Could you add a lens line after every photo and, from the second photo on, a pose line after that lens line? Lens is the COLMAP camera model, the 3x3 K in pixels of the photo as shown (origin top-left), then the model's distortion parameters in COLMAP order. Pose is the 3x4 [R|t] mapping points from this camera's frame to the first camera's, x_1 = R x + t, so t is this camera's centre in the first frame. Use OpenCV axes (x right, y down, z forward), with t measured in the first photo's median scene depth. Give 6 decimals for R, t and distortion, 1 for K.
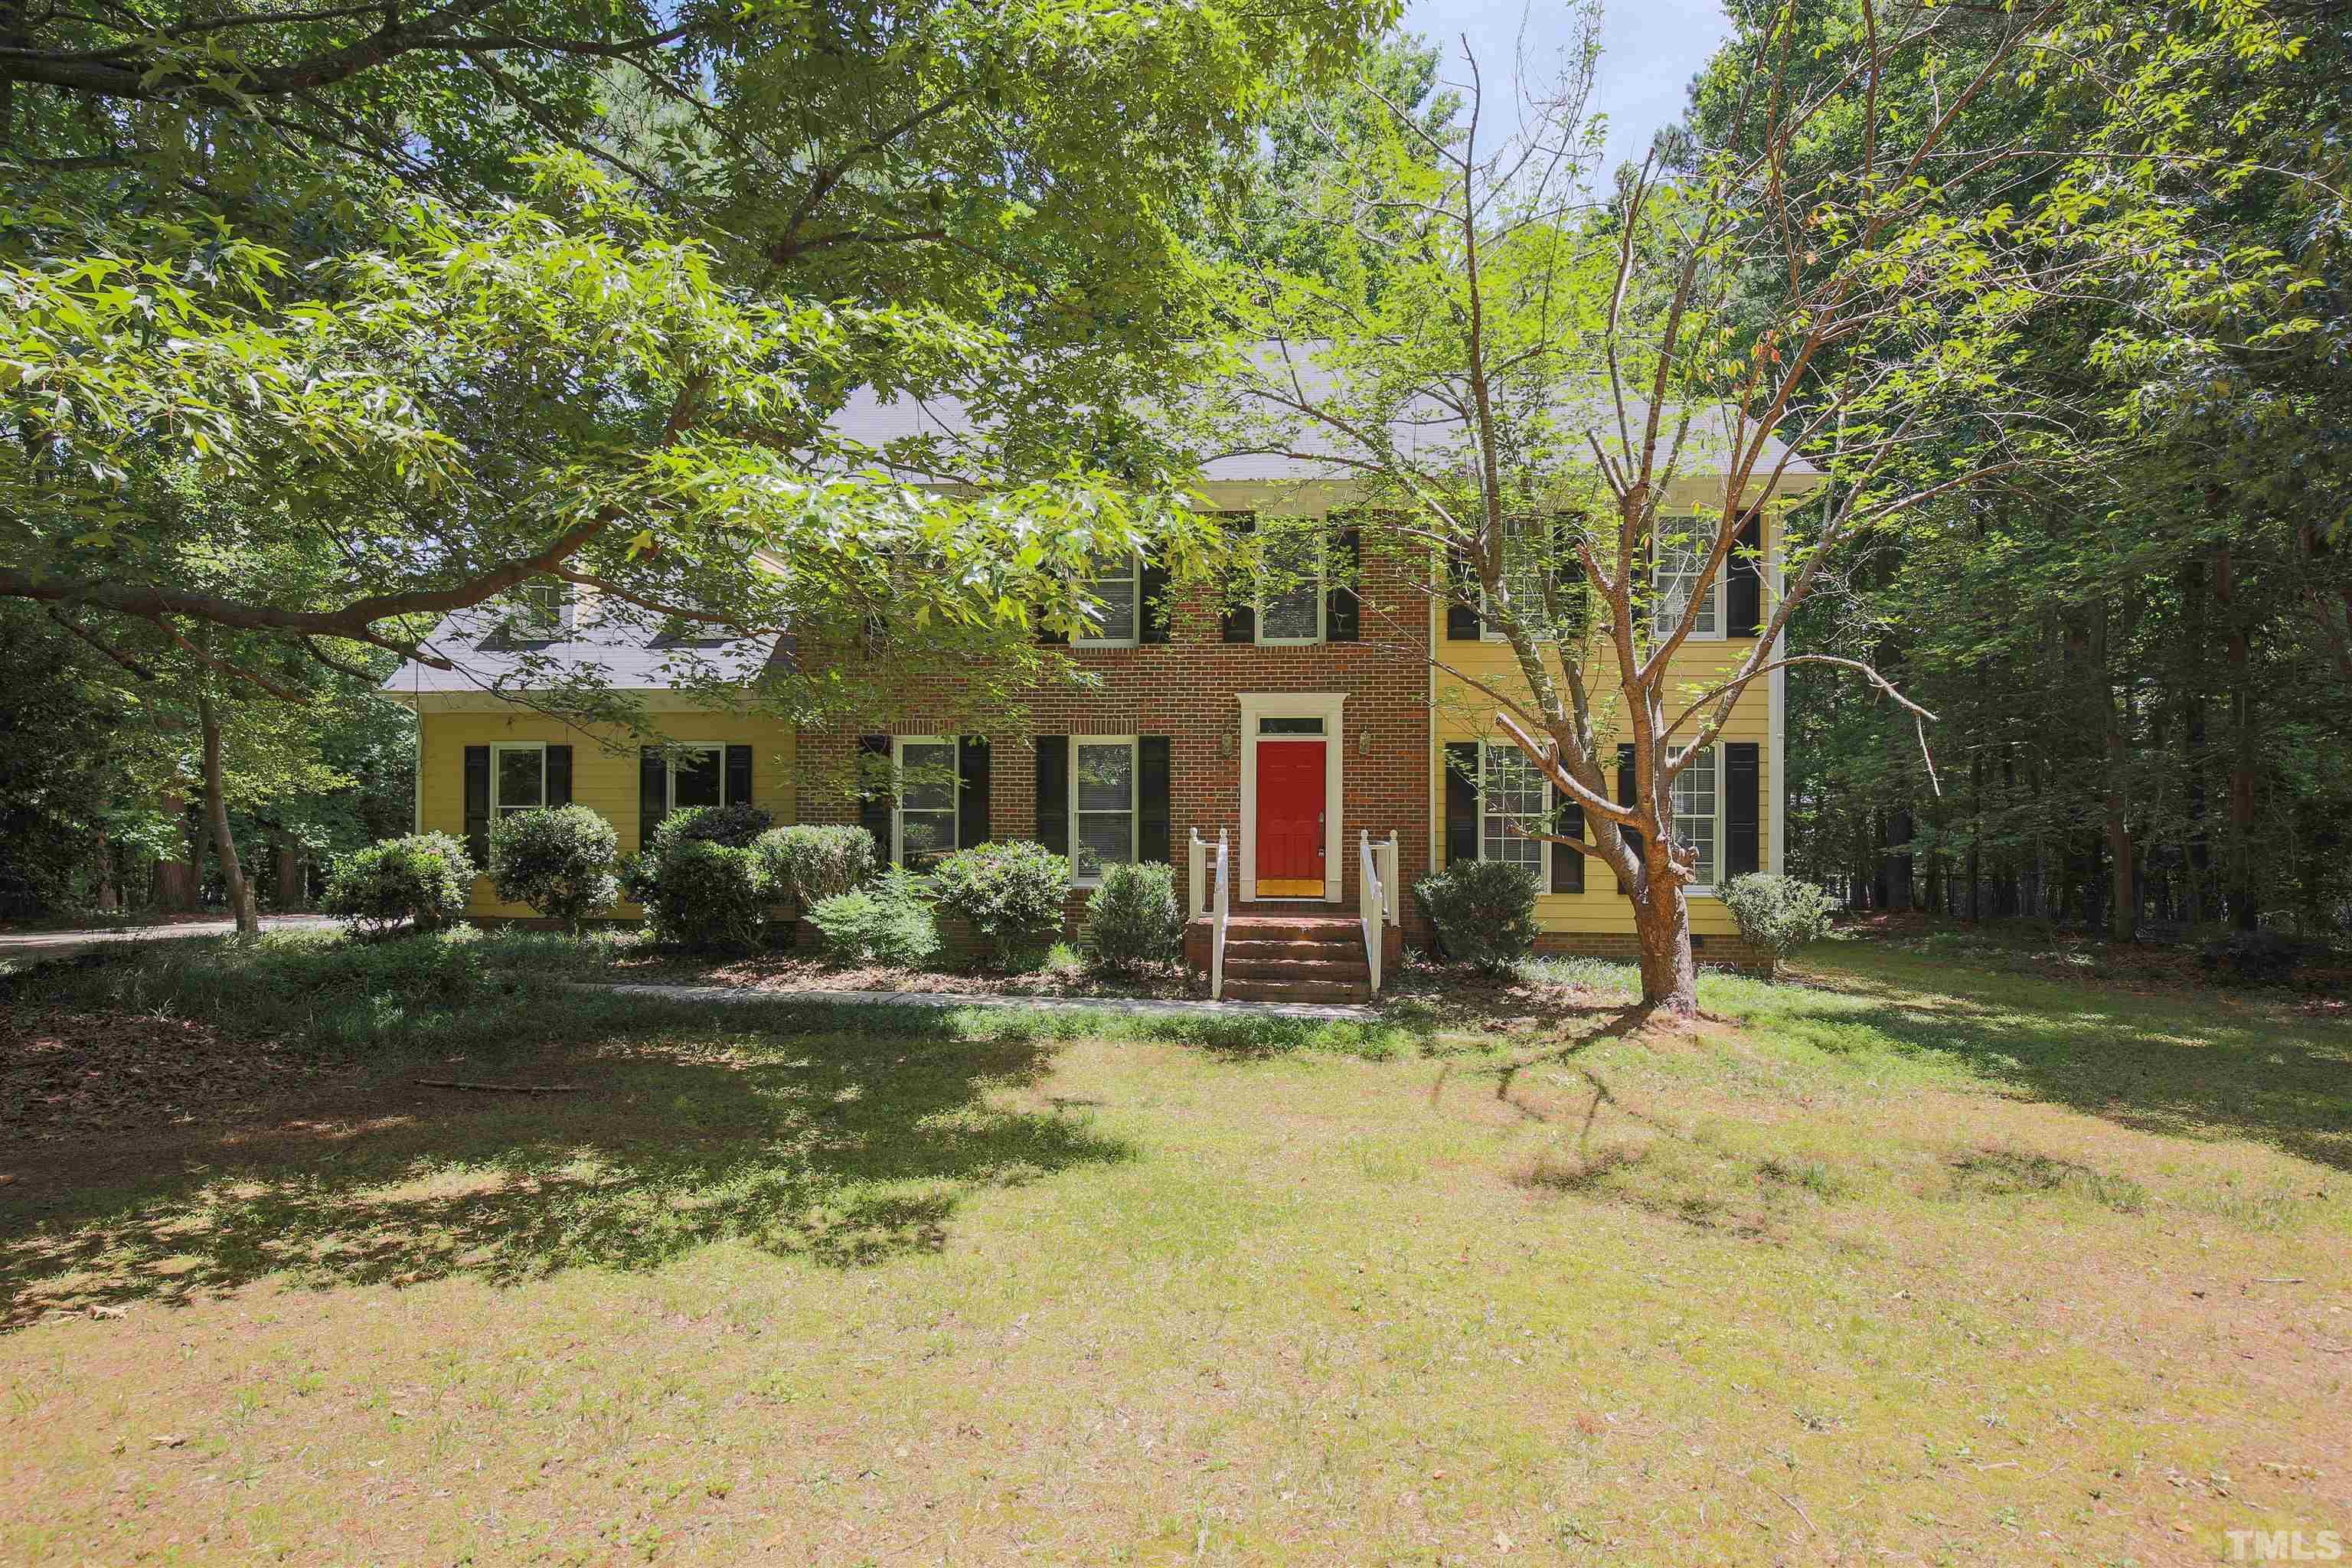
lens RADIAL K [[1116.6, 0, 1172.0], [0, 1116.6, 783.1], [0, 0, 1]] dist [-0.028308, -0.000362]
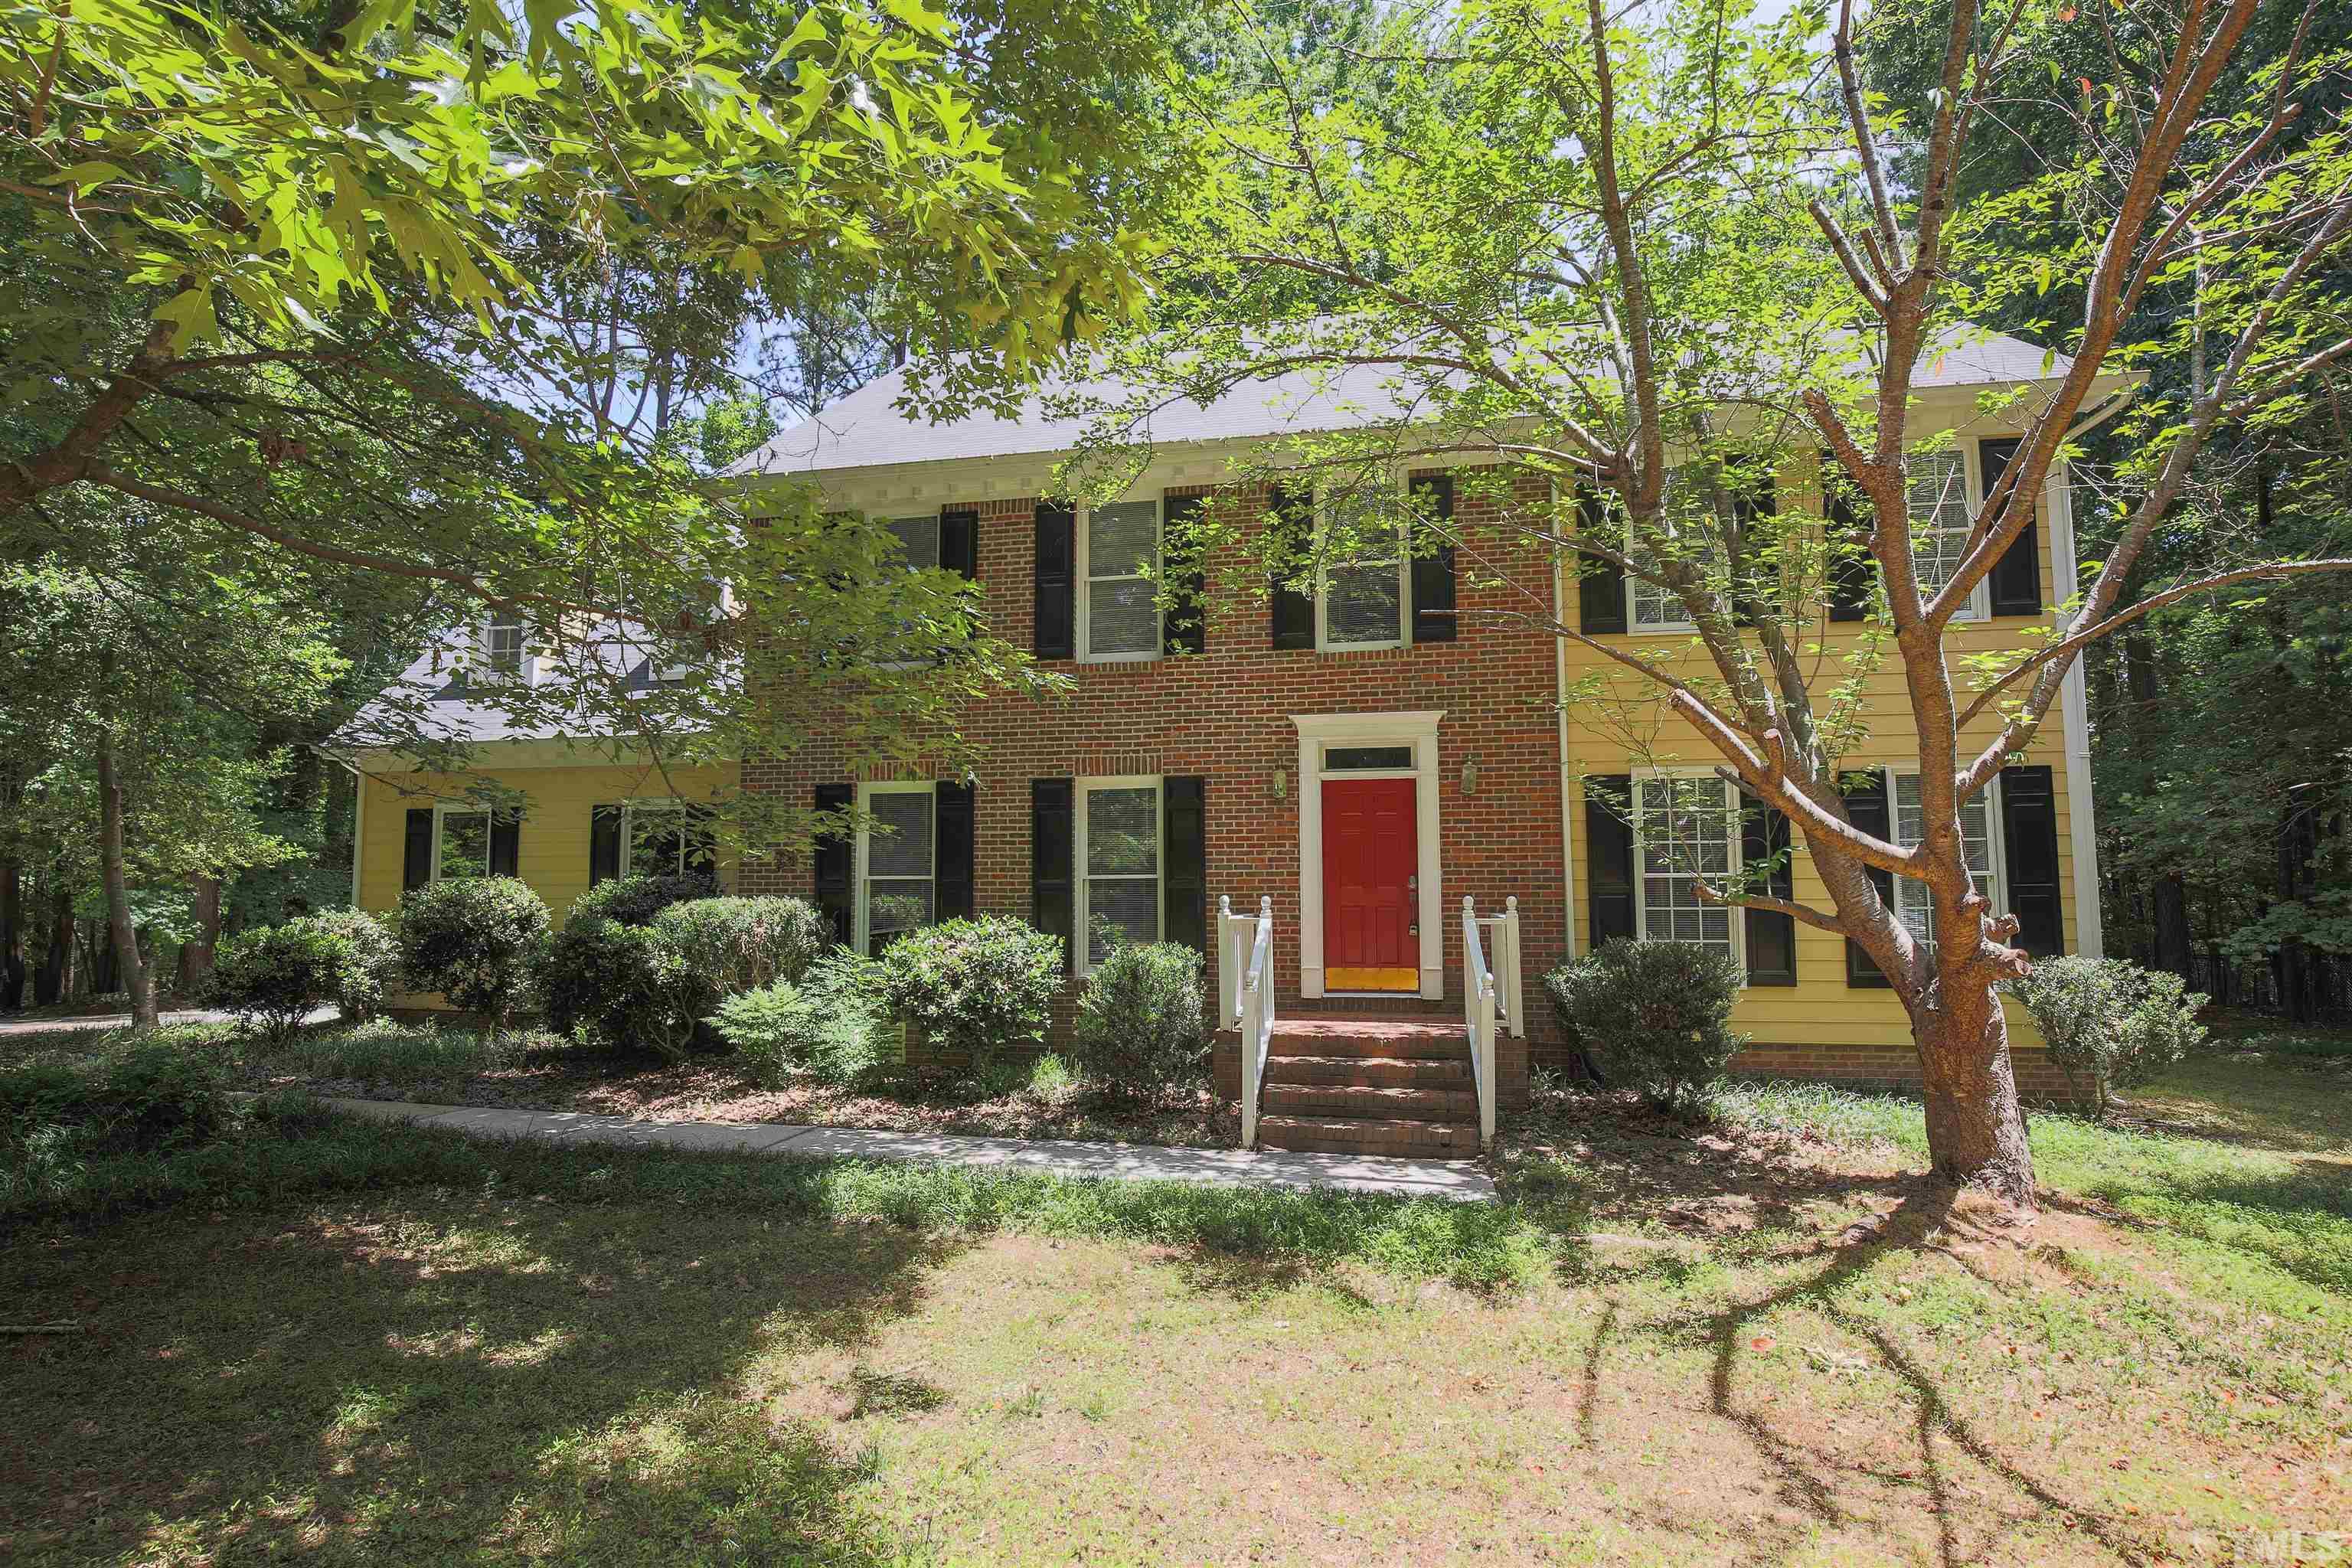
lens RADIAL K [[1116.6, 0, 1164.6], [0, 1116.6, 782.3], [0, 0, 1]] dist [-0.028308, -0.000362]
pose [[0.992797, -0.019598, -0.118193, 0.068725], [0.011083, 0.997323, -0.072274, 0.019479], [0.119293, 0.070443, 0.990357, 0.287482]]
